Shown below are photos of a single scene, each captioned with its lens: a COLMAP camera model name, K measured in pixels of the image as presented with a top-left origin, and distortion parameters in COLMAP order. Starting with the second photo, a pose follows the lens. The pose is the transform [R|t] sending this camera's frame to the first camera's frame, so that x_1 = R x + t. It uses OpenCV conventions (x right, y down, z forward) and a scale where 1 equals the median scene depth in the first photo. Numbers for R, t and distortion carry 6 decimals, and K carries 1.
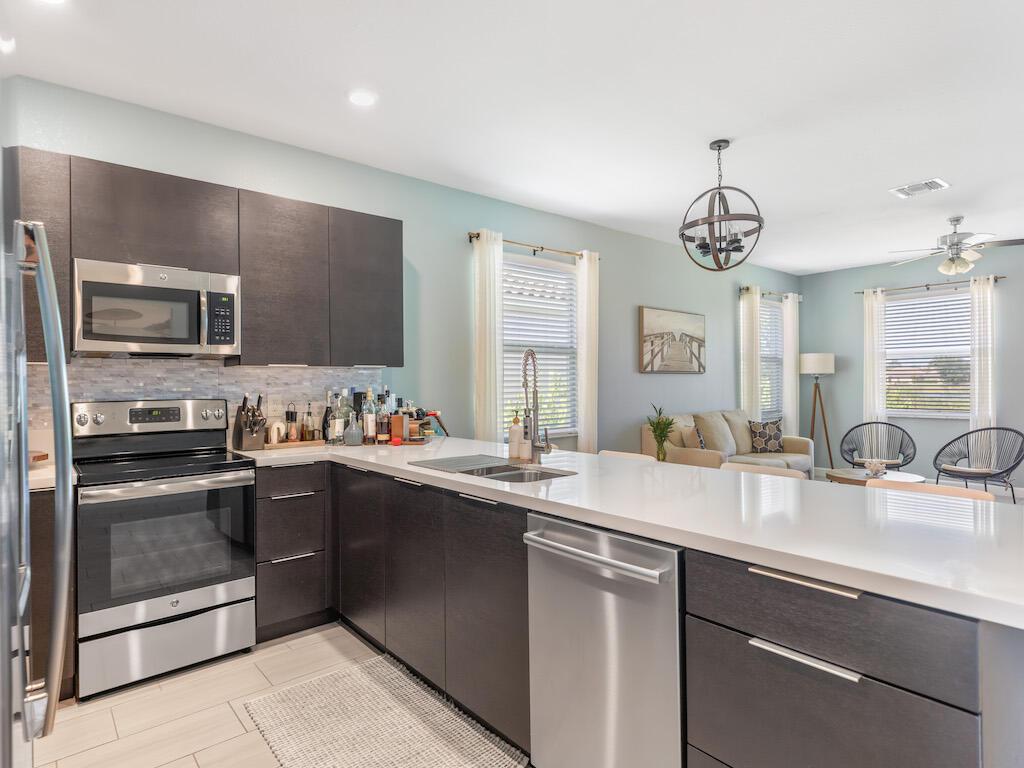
lens RADIAL K [[563.7, 0, 515.1], [0, 563.7, 380.3], [0, 0, 1]] dist [0.001639, 0.001913]
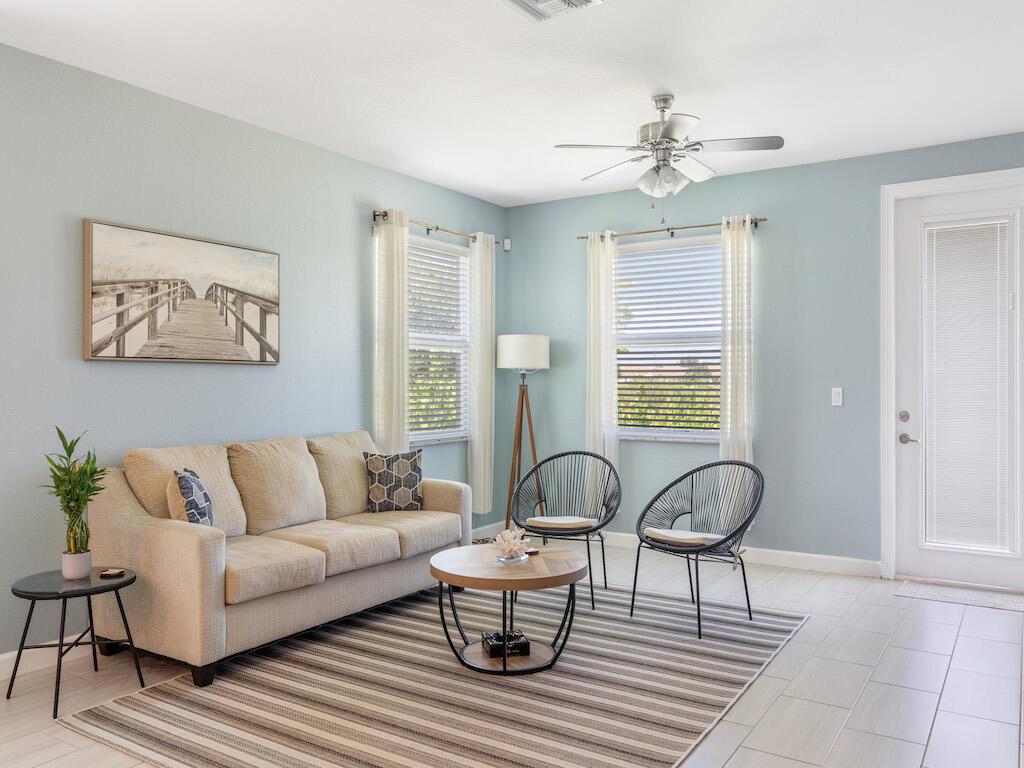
lens RADIAL K [[799.4, 0, 510.5], [0, 799.4, 385.5], [0, 0, 1]] dist [-0.001149, 0.001626]
pose [[0.953744, 0.007020, 0.300538, 0.324312], [-0.010309, 0.999903, 0.009359, -0.001908], [-0.300443, -0.012024, 0.953724, 0.227196]]
